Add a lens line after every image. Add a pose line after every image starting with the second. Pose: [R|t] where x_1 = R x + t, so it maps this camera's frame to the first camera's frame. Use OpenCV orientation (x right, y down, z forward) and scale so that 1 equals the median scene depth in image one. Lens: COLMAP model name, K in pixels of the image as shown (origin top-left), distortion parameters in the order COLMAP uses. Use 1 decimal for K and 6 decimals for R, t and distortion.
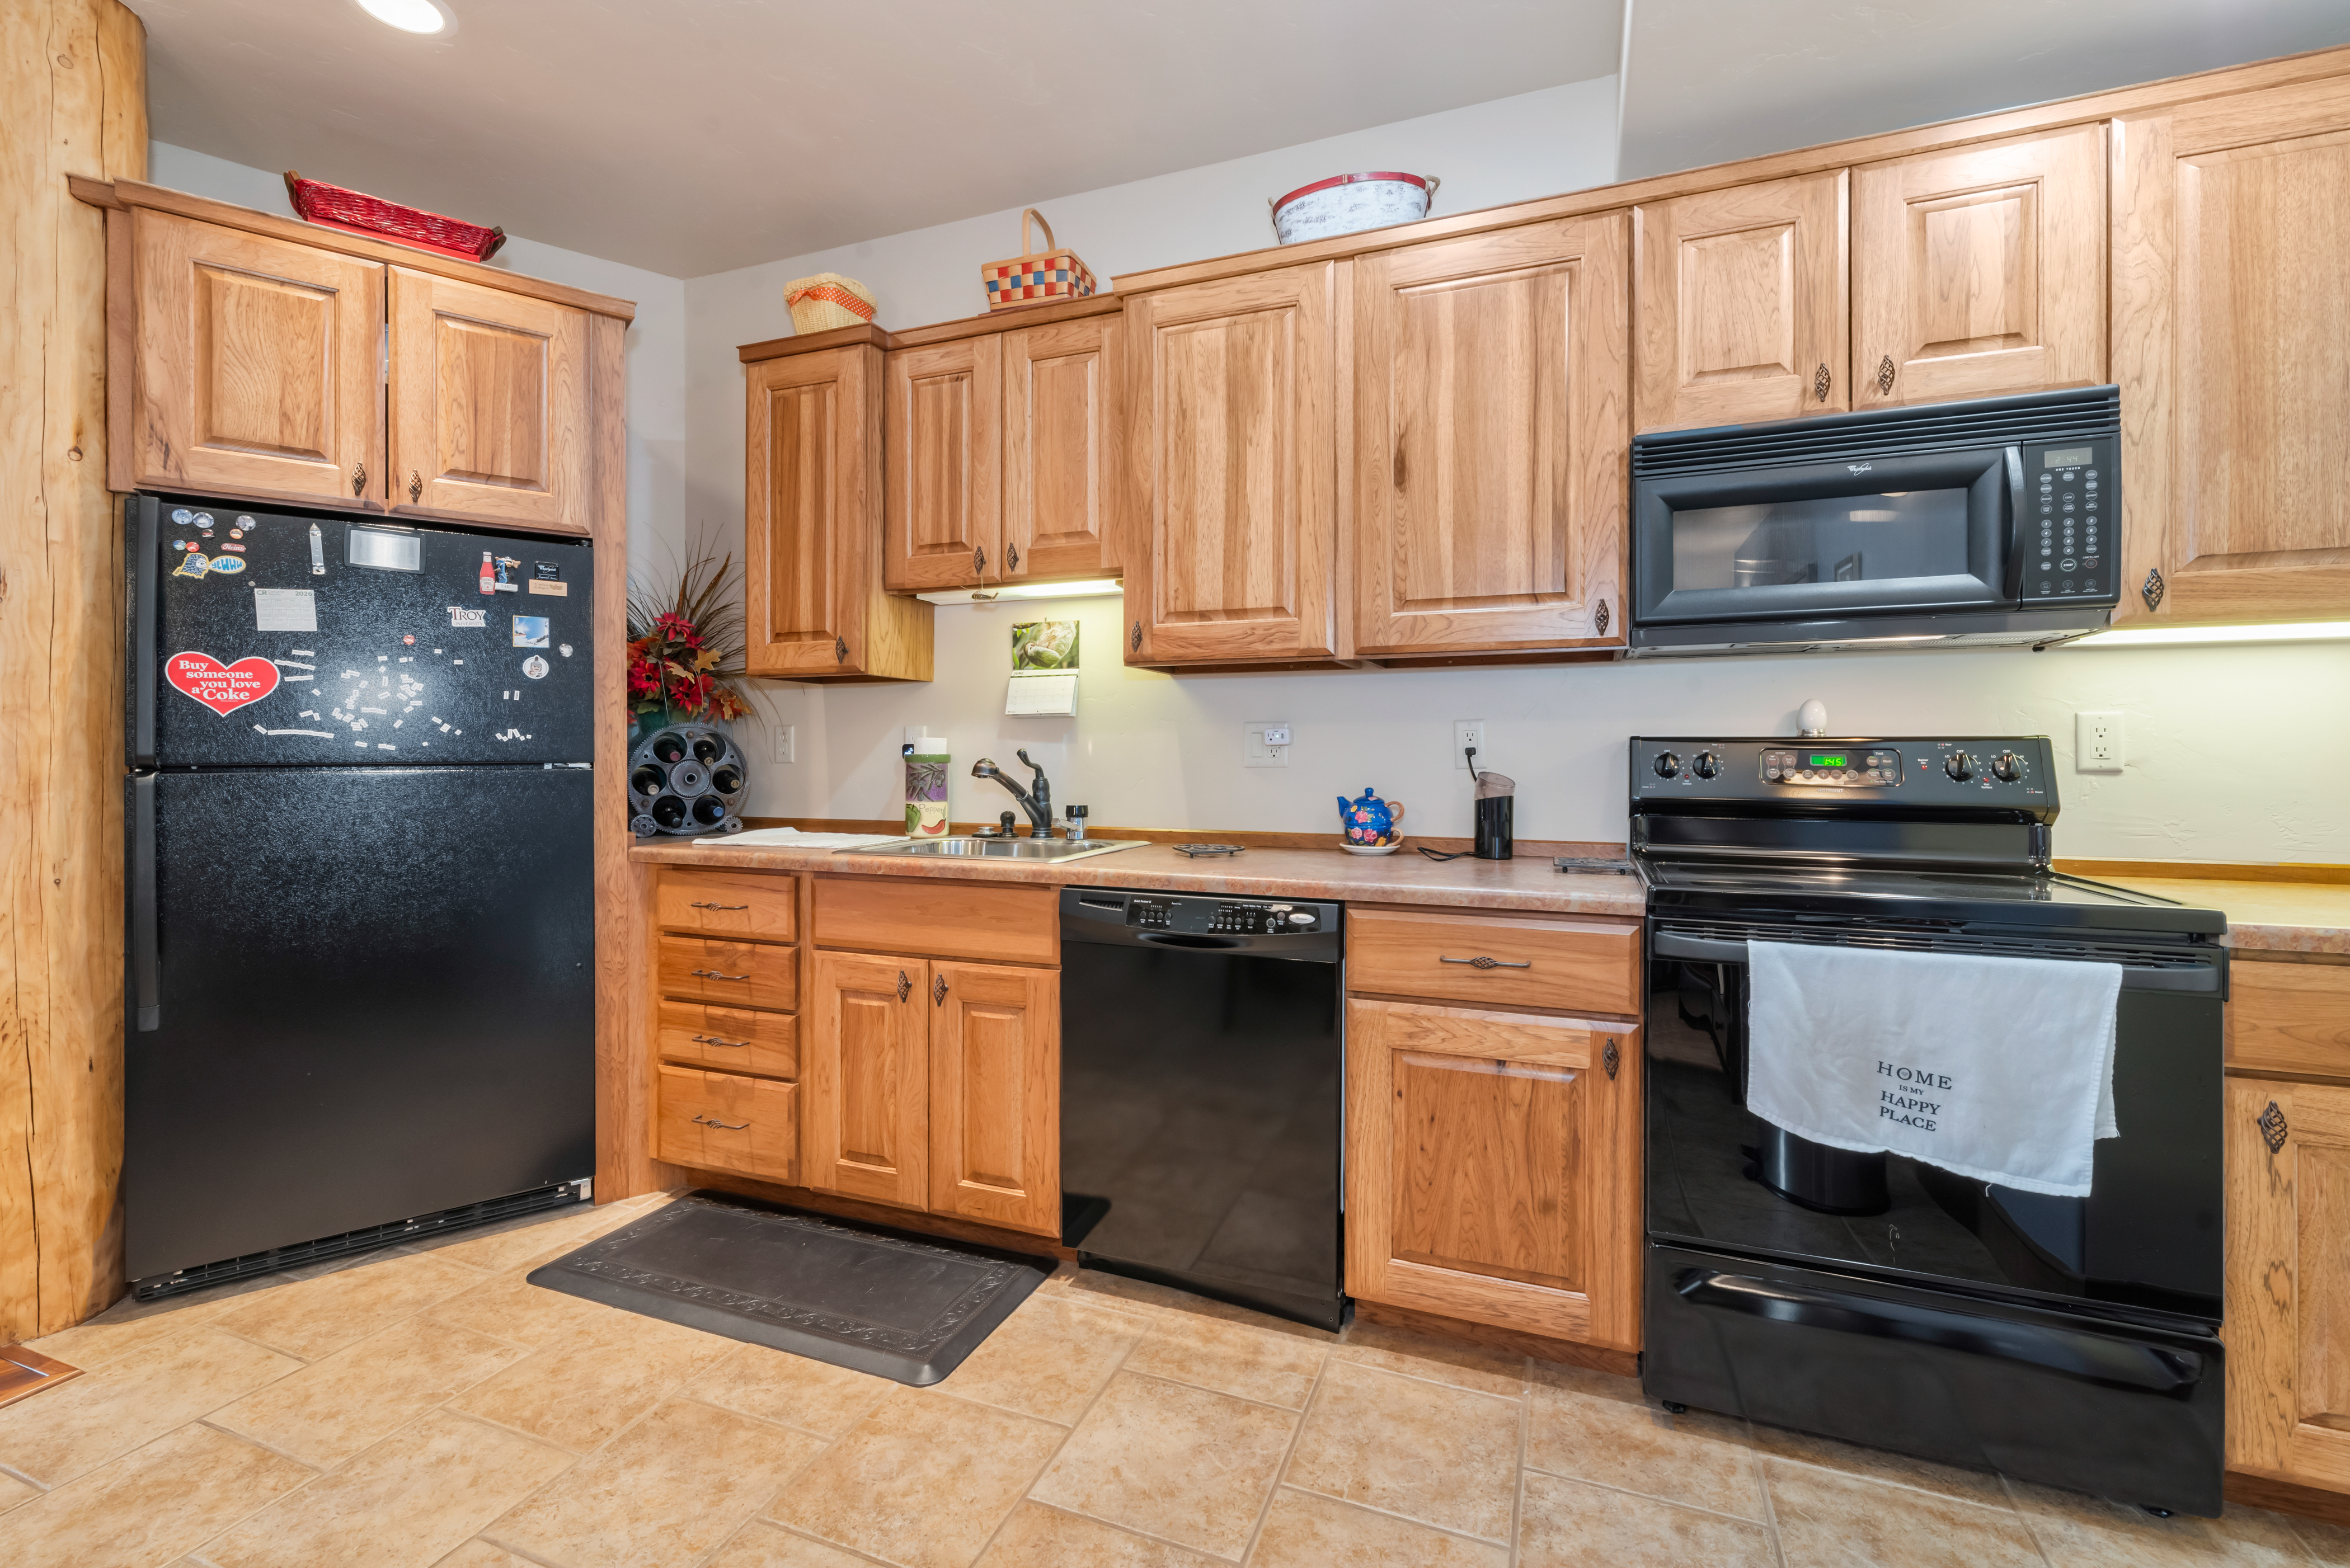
lens RADIAL K [[999.6, 0, 1190.7], [0, 999.6, 747.8], [0, 0, 1]] dist [-0.007992, 0.000407]
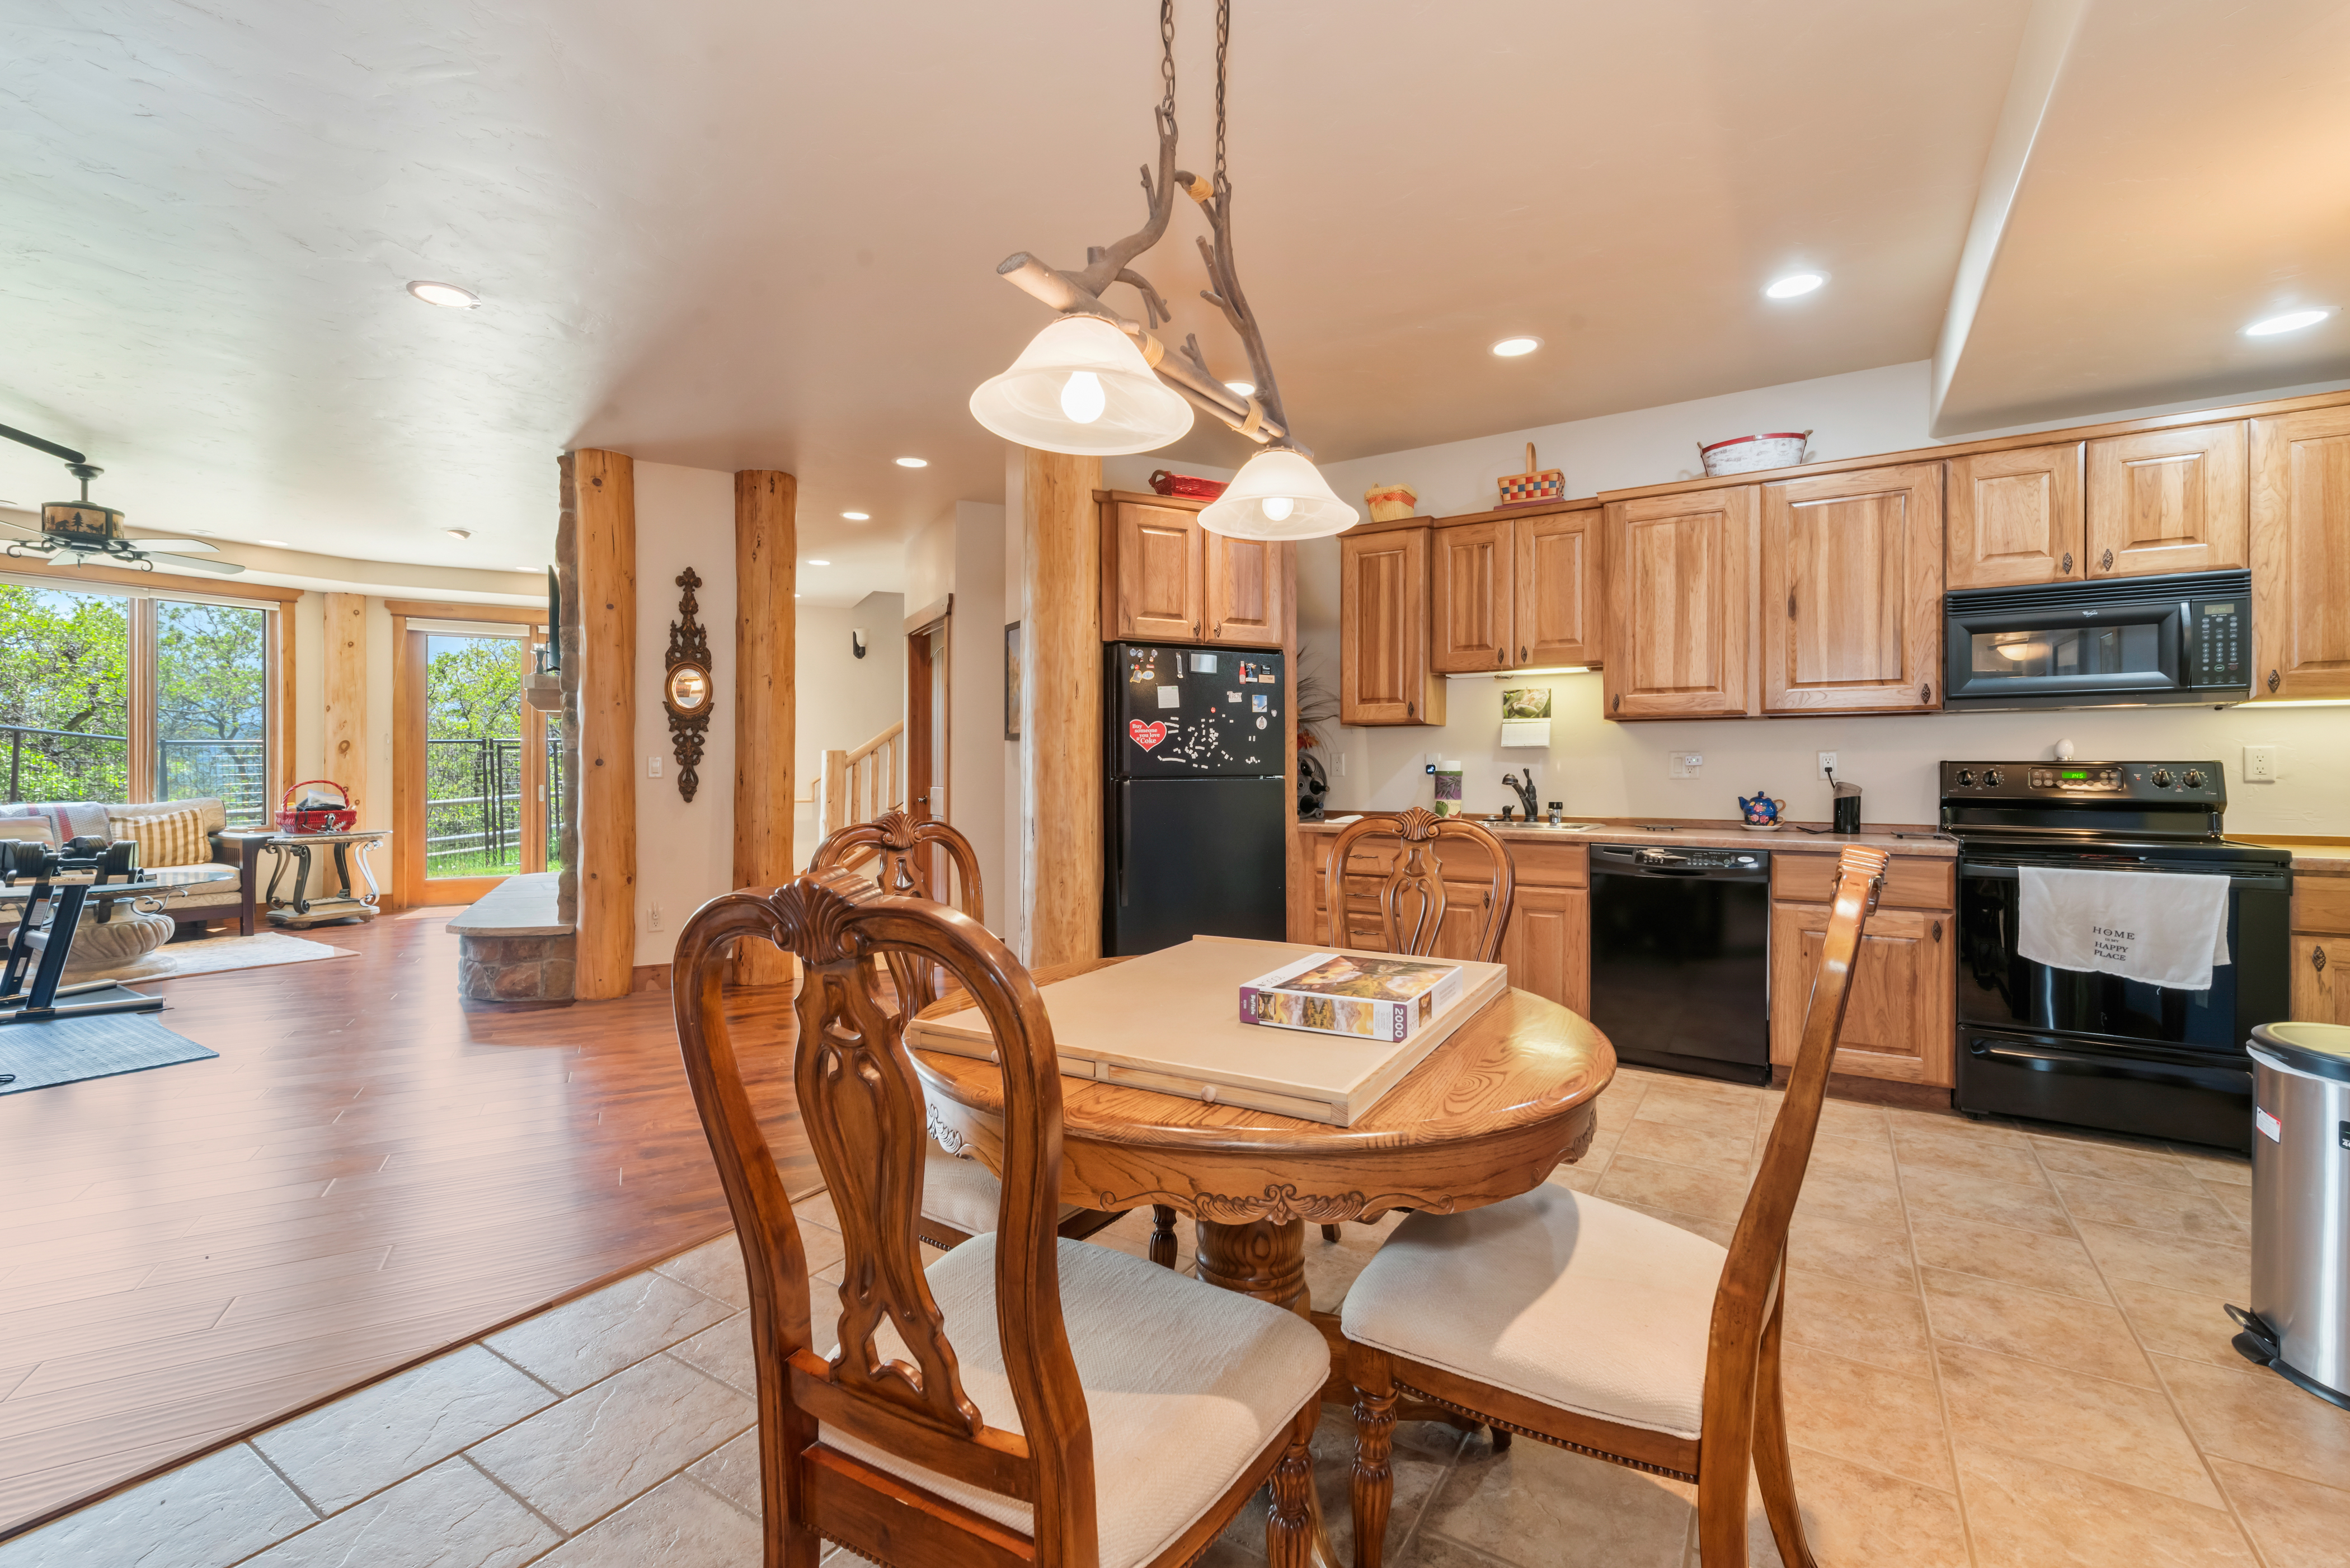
lens RADIAL K [[999.6, 0, 1178.0], [0, 999.6, 766.3], [0, 0, 1]] dist [-0.007992, 0.000407]
pose [[0.980023, -0.000031, -0.198884, -0.520509], [0.000461, 0.999998, 0.002116, -0.006504], [0.198883, -0.002166, 0.980021, -0.963781]]
